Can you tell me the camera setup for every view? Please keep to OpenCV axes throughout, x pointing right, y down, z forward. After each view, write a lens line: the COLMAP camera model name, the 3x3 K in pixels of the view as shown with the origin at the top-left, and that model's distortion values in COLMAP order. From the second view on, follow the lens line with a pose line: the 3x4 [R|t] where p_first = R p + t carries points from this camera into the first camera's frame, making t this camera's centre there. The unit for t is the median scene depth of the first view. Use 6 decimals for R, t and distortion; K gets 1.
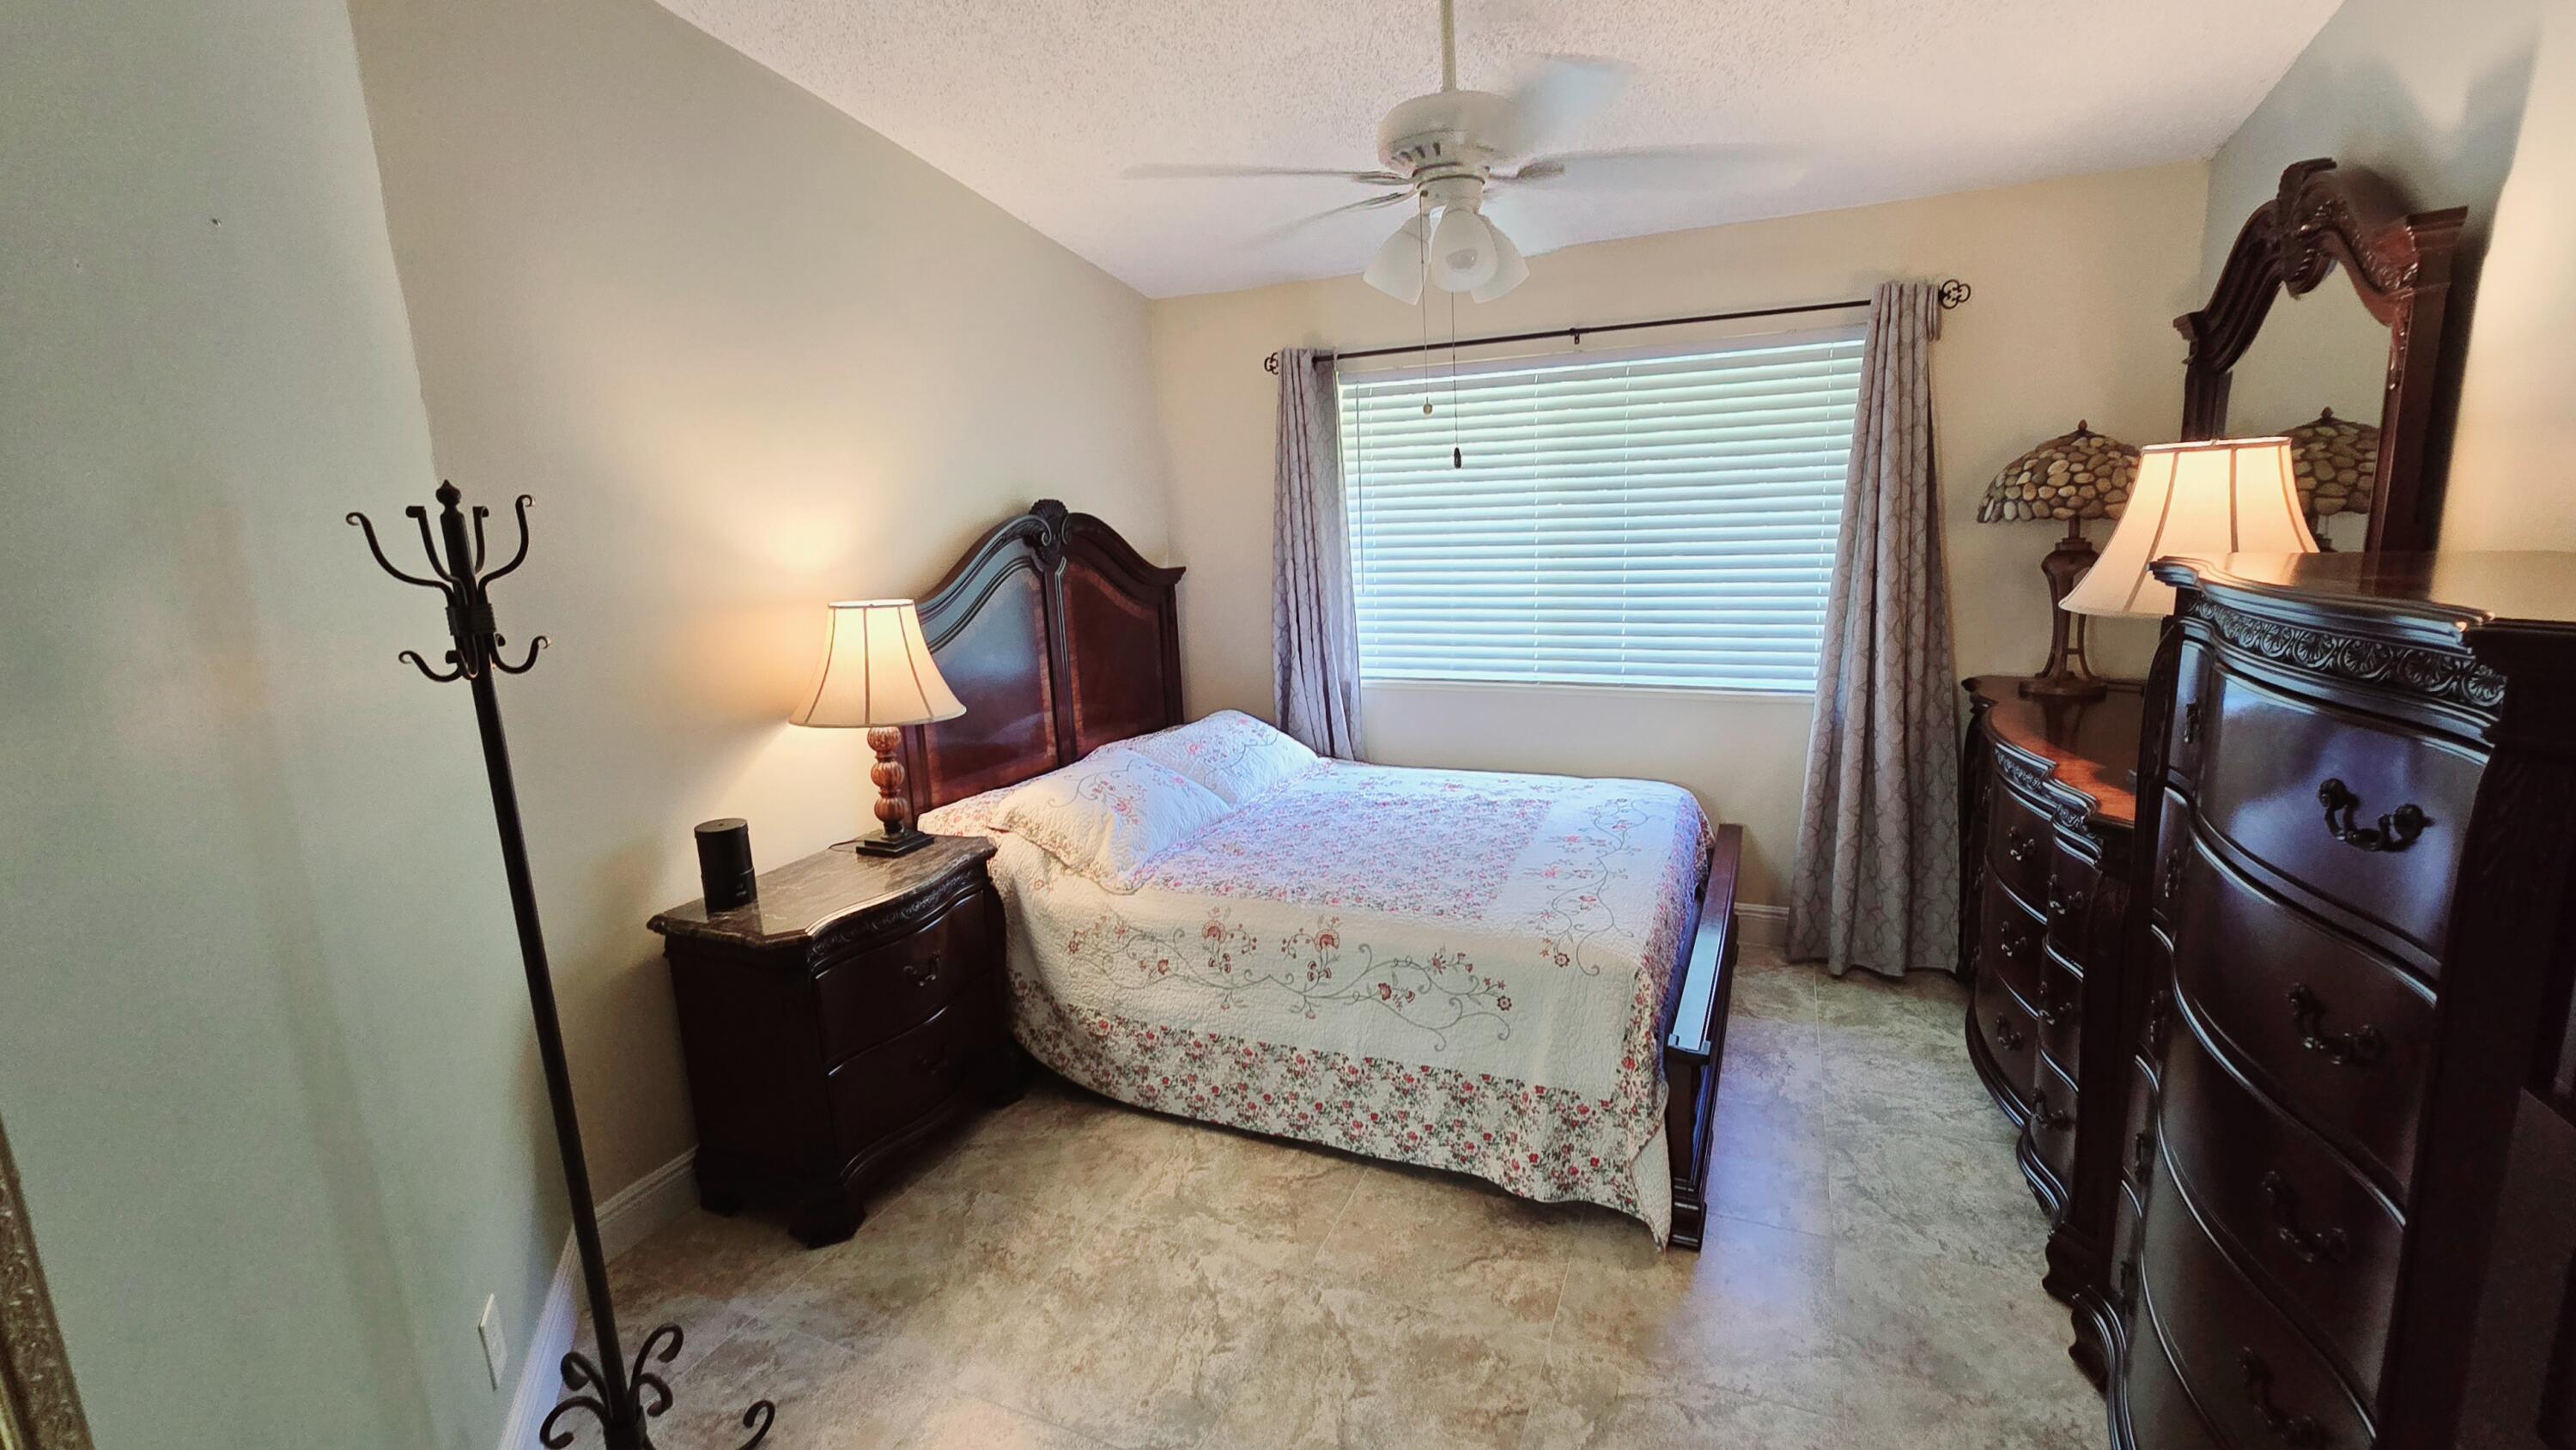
lens RADIAL K [[1097.8, 0, 1276.5], [0, 1097.8, 708.3], [0, 0, 1]] dist [-0.001804, -0.000791]
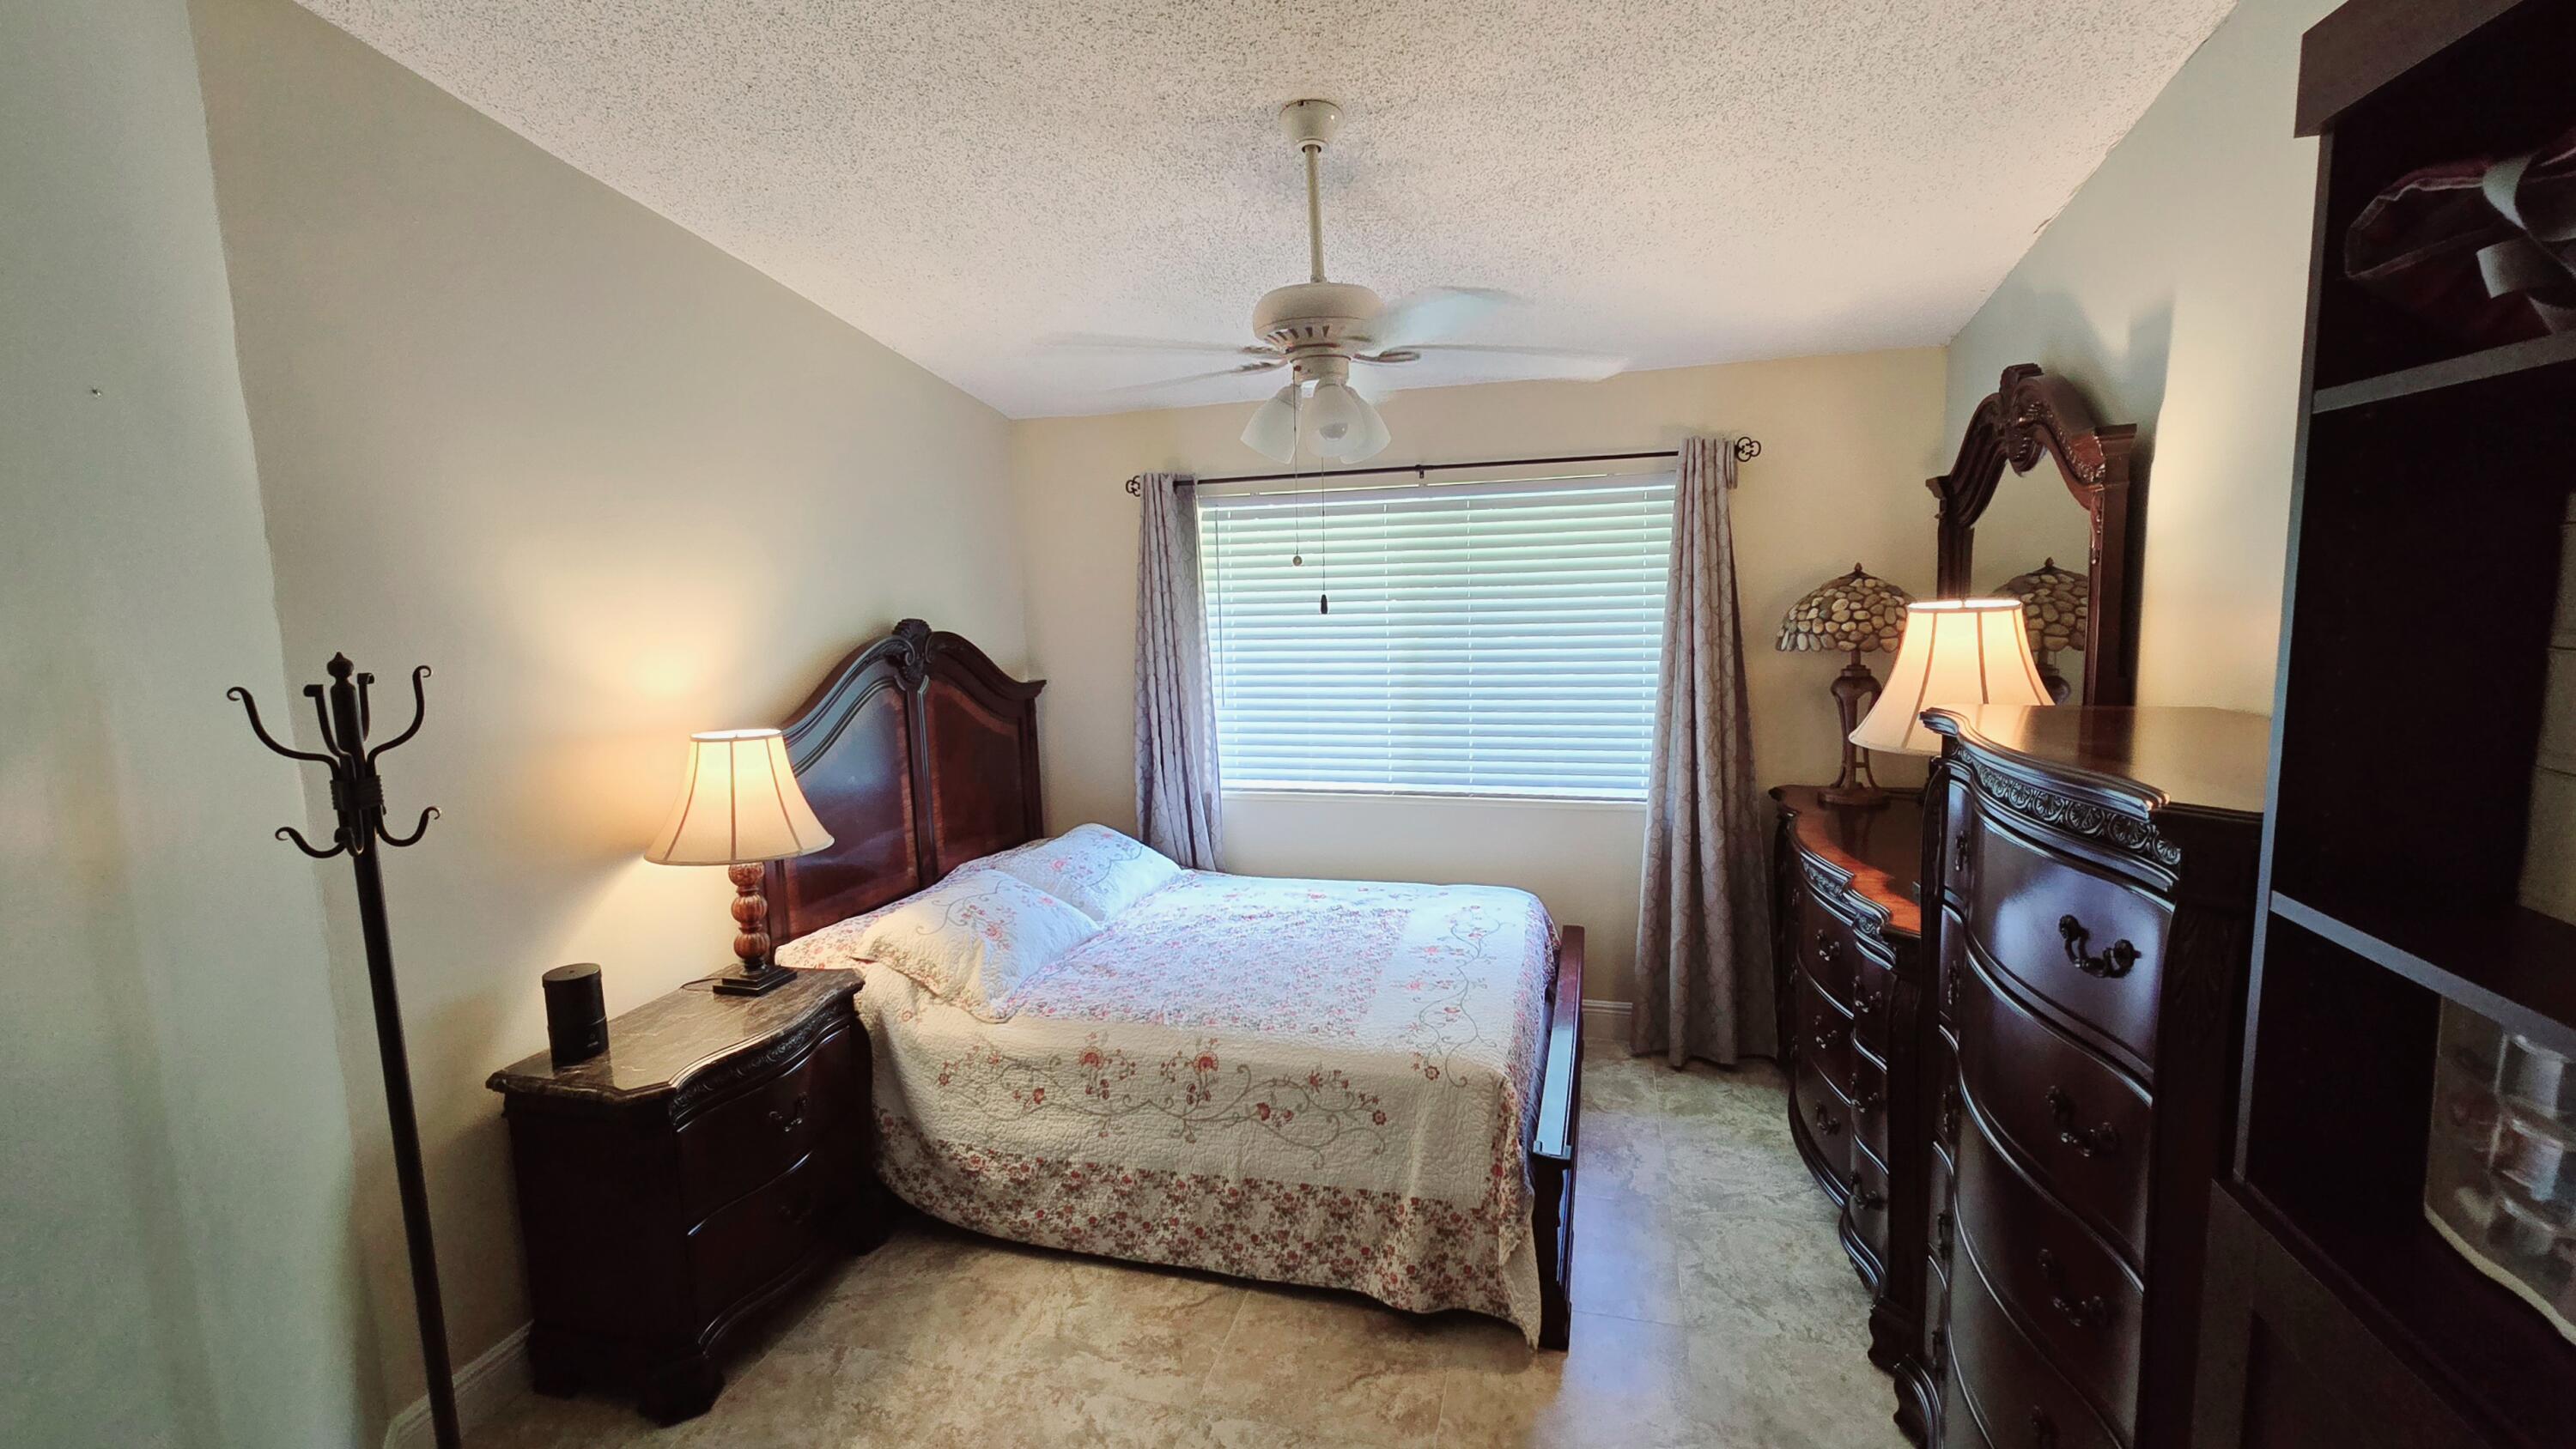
lens RADIAL K [[1108.1, 0, 1270.2], [0, 1108.1, 714.9], [0, 0, 1]] dist [-0.000910, -0.000467]
pose [[0.990030, -0.004861, 0.140773, -0.036434], [0.015043, 0.997338, -0.071353, -0.034715], [-0.140051, 0.072760, 0.987467, -0.045353]]
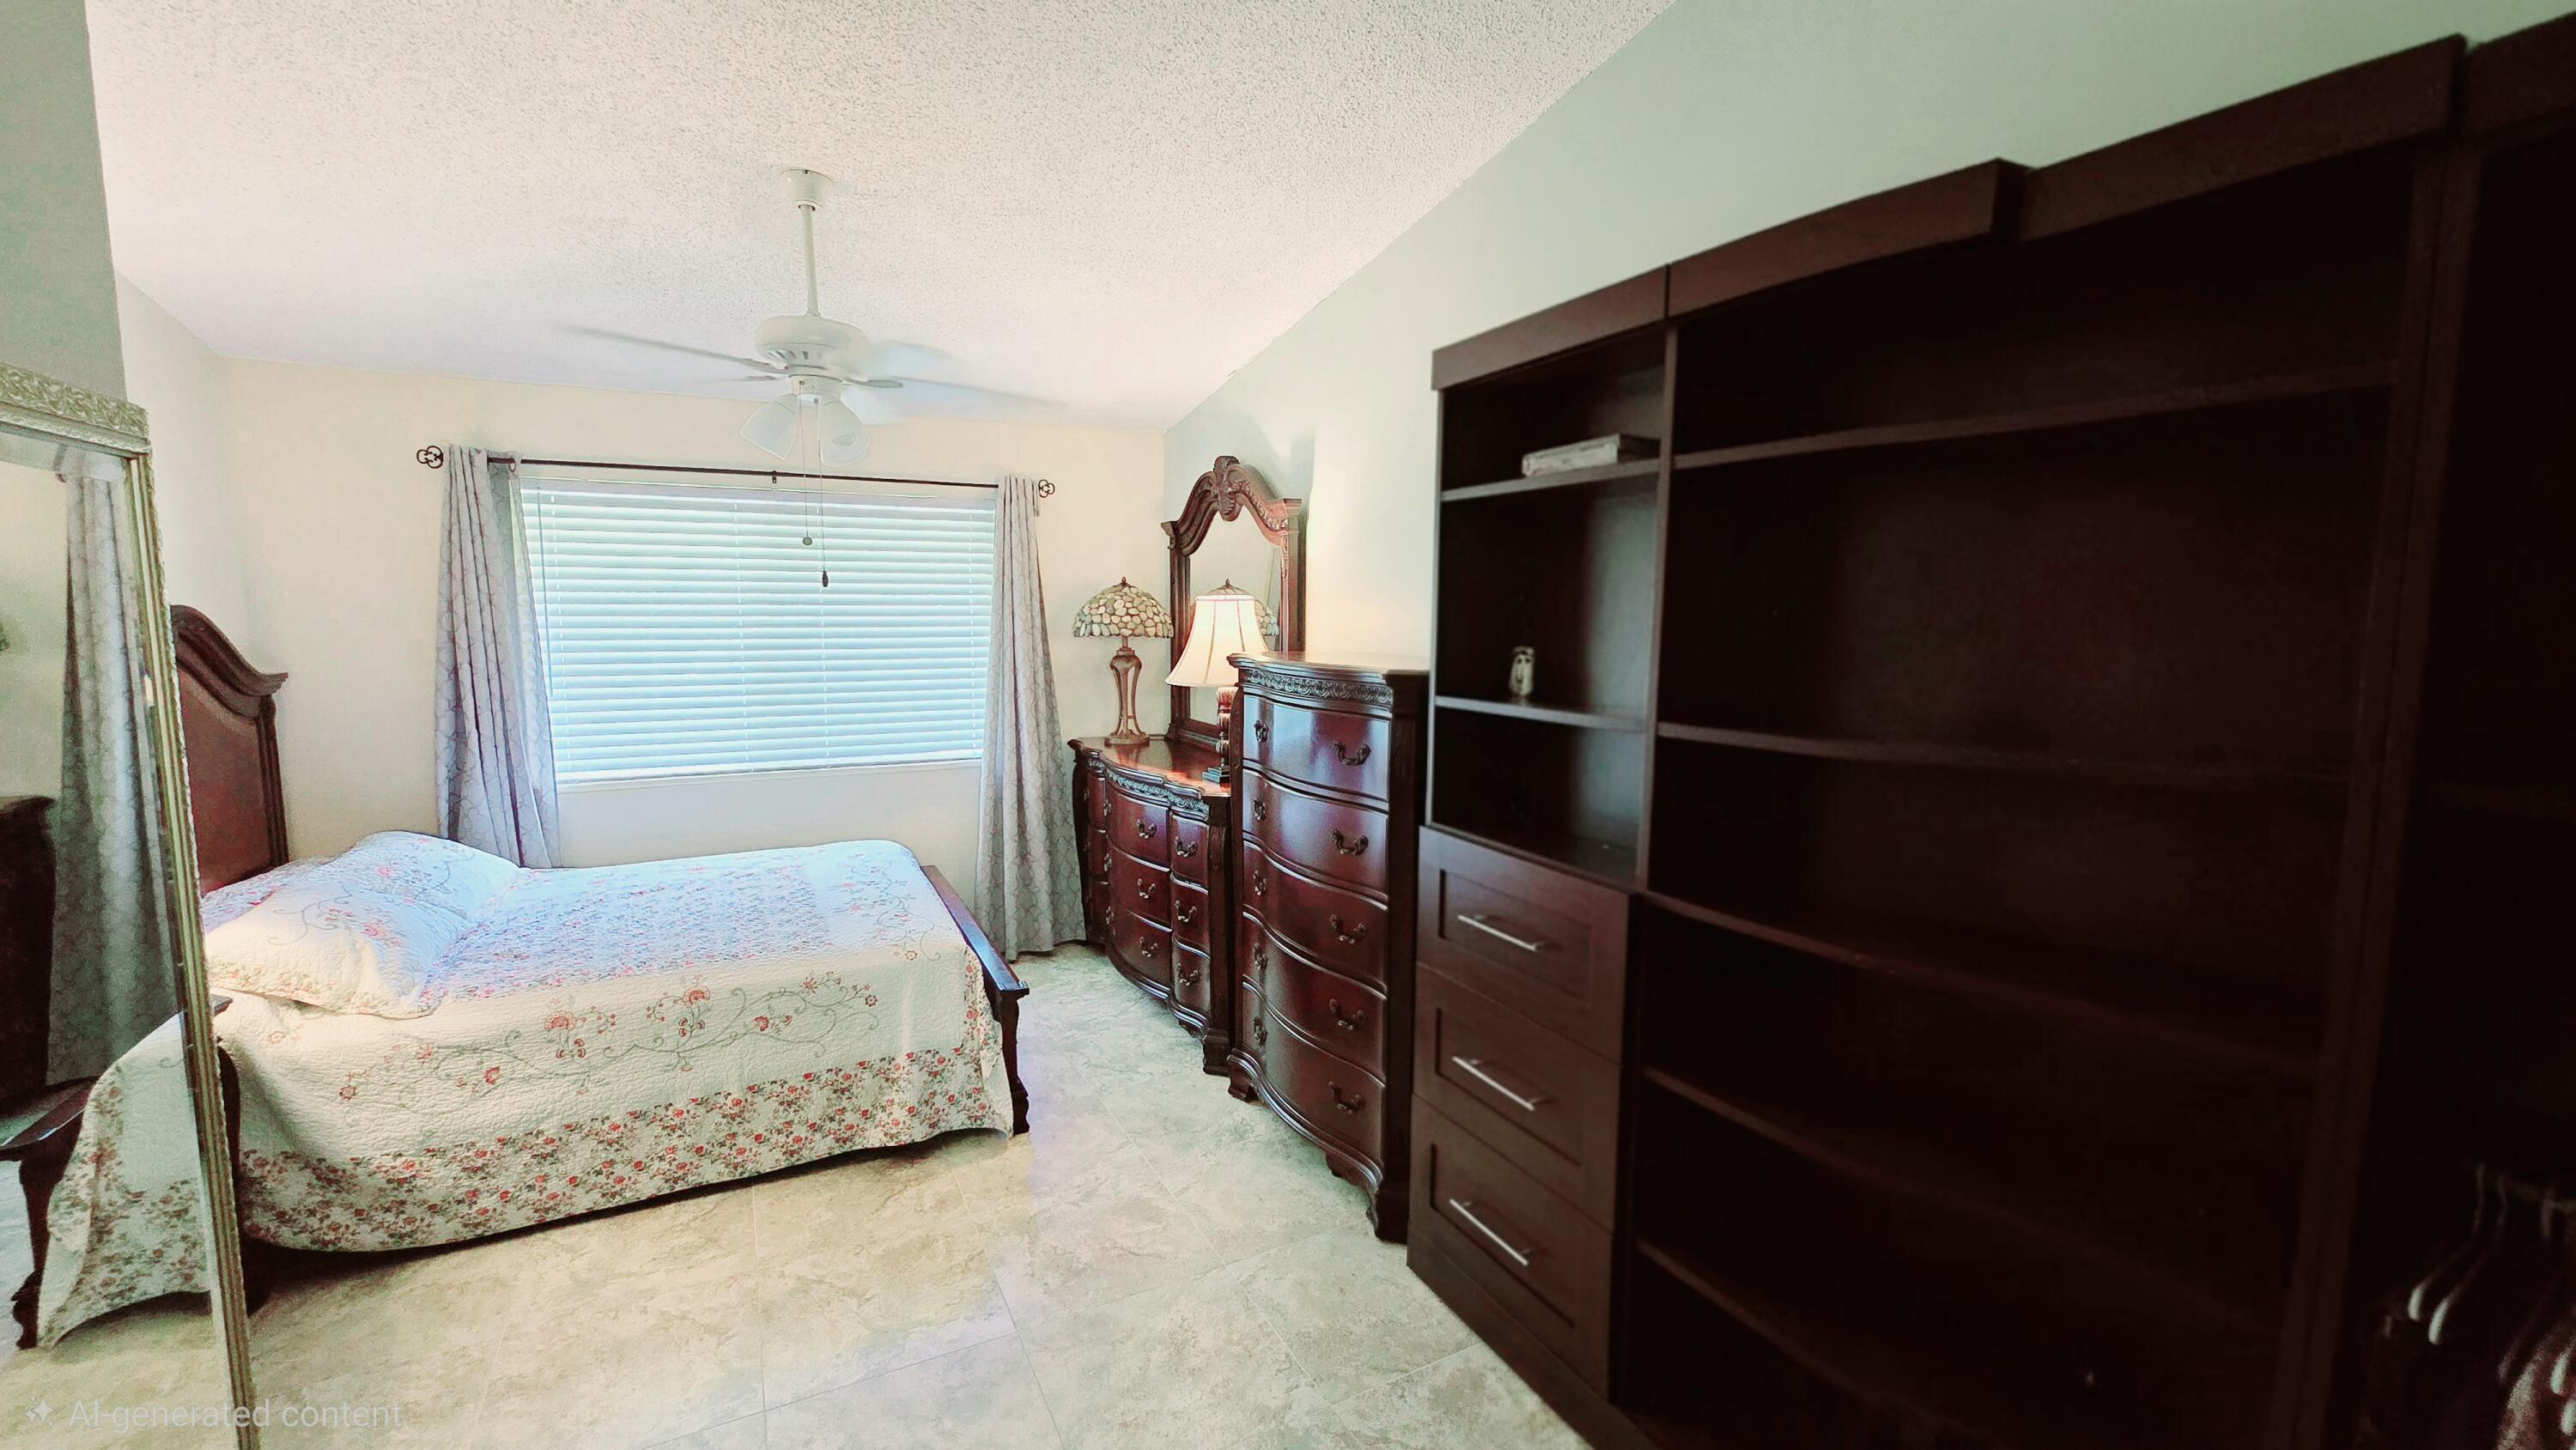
lens RADIAL K [[1059.7, 0, 1278.3], [0, 1059.7, 713.8], [0, 0, 1]] dist [-0.000571, -0.000128]
pose [[0.620381, -0.037362, 0.783410, -0.403624], [0.112392, 0.992790, -0.041656, 0.036722], [-0.776206, 0.113892, 0.620108, -0.153921]]
